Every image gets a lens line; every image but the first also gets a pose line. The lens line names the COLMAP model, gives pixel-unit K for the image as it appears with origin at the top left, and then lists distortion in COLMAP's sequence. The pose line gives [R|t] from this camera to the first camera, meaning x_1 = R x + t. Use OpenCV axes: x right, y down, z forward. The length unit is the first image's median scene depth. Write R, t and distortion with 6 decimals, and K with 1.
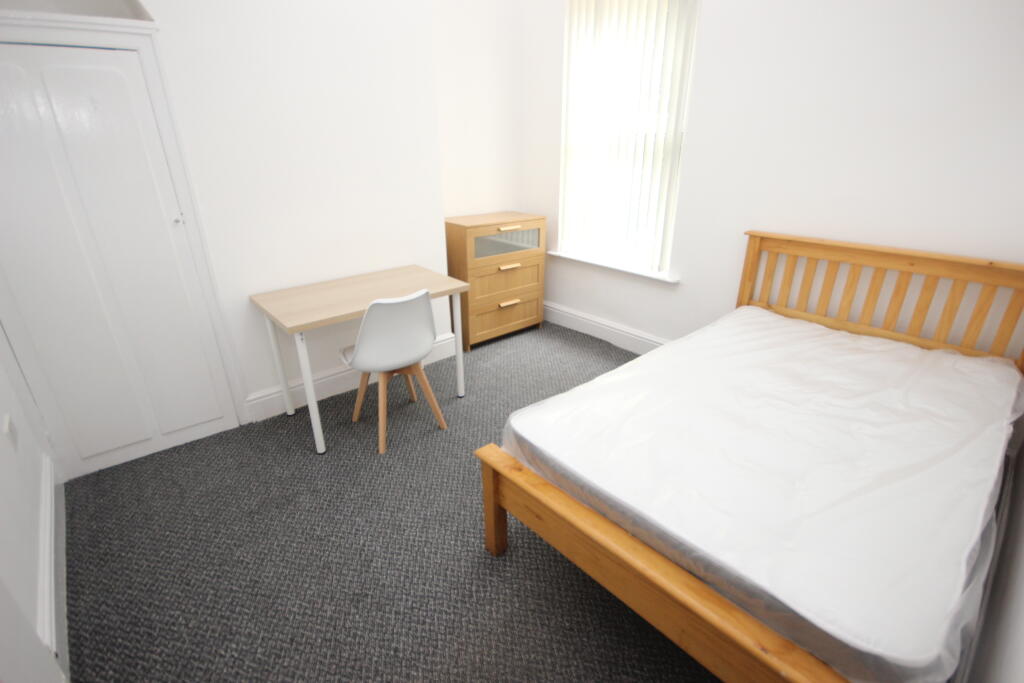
lens RADIAL K [[476.1, 0, 512.0], [0, 476.1, 341.5], [0, 0, 1]] dist [0.000748, 0.000020]
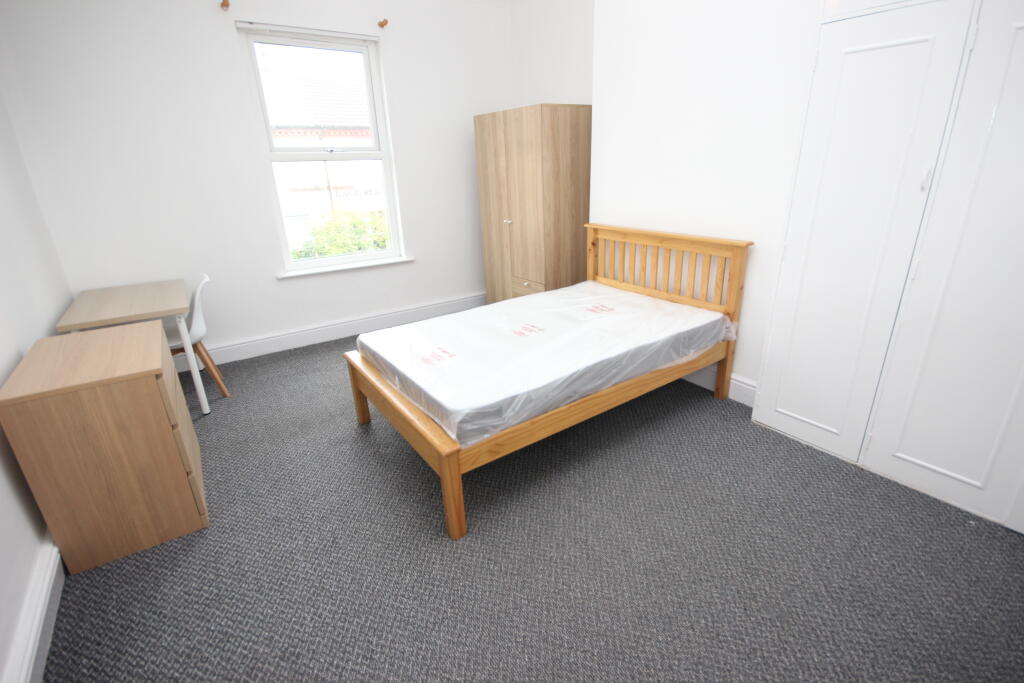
lens RADIAL K [[476.1, 0, 512.0], [0, 476.1, 341.5], [0, 0, 1]] dist [0.000748, 0.000020]
pose [[0.993120, 0.028845, -0.113497, 0.428960], [-0.033259, 0.998754, -0.037194, 0.148881], [0.112282, 0.040713, 0.992842, -0.323007]]
